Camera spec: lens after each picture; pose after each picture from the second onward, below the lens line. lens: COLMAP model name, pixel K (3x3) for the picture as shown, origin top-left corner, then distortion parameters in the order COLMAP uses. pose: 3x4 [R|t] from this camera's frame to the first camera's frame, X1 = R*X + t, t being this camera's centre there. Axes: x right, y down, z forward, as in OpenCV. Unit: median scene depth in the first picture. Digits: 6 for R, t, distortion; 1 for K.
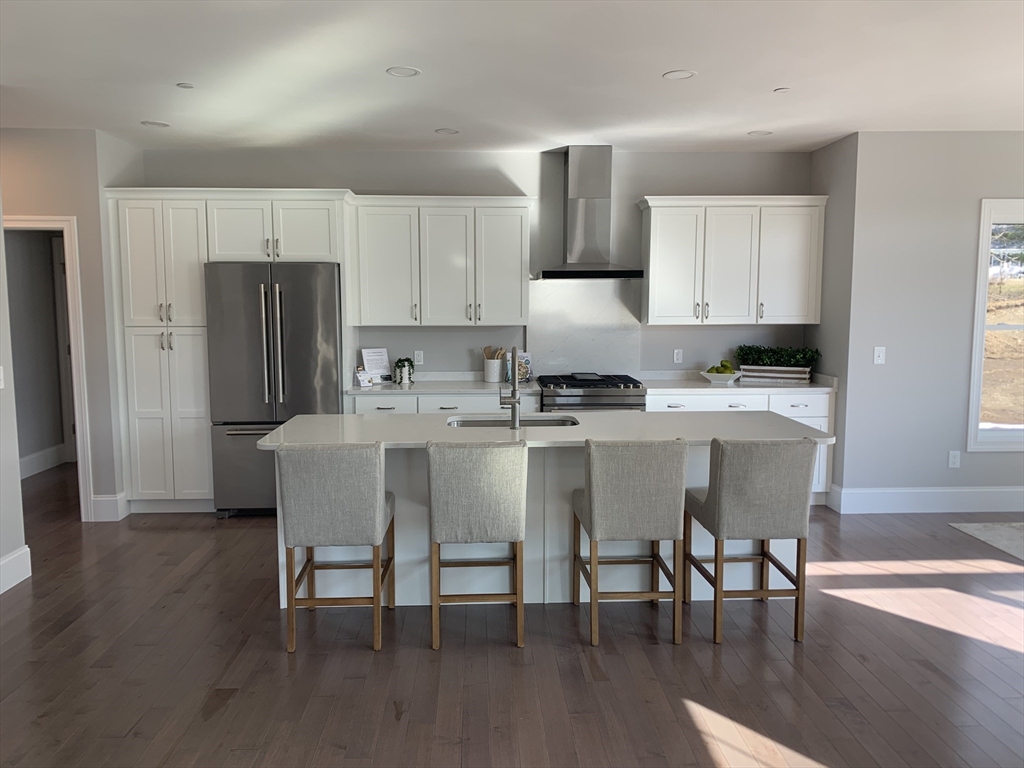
lens RADIAL K [[775.2, 0, 508.3], [0, 775.2, 380.5], [0, 0, 1]] dist [0.073760, -0.109982]
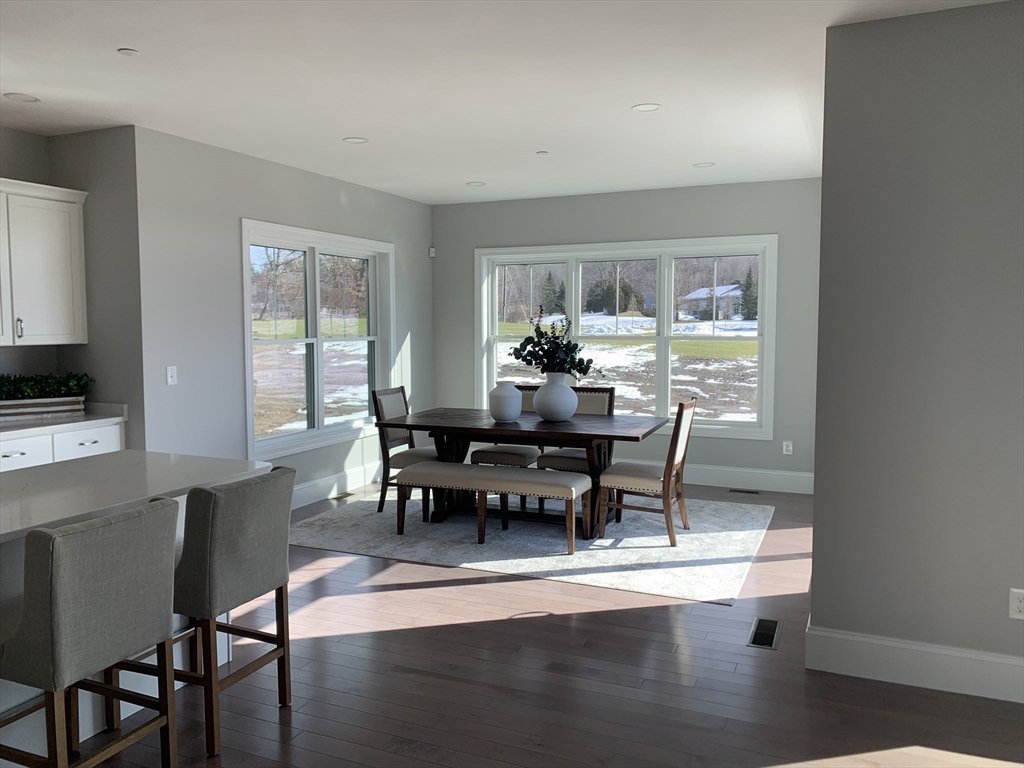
lens RADIAL K [[775.2, 0, 508.3], [0, 775.2, 380.5], [0, 0, 1]] dist [0.073760, -0.109982]
pose [[0.439205, -0.065237, 0.896015, -0.162864], [0.094324, 0.995196, 0.026223, -0.012513], [-0.893422, 0.072999, 0.443248, 0.228705]]
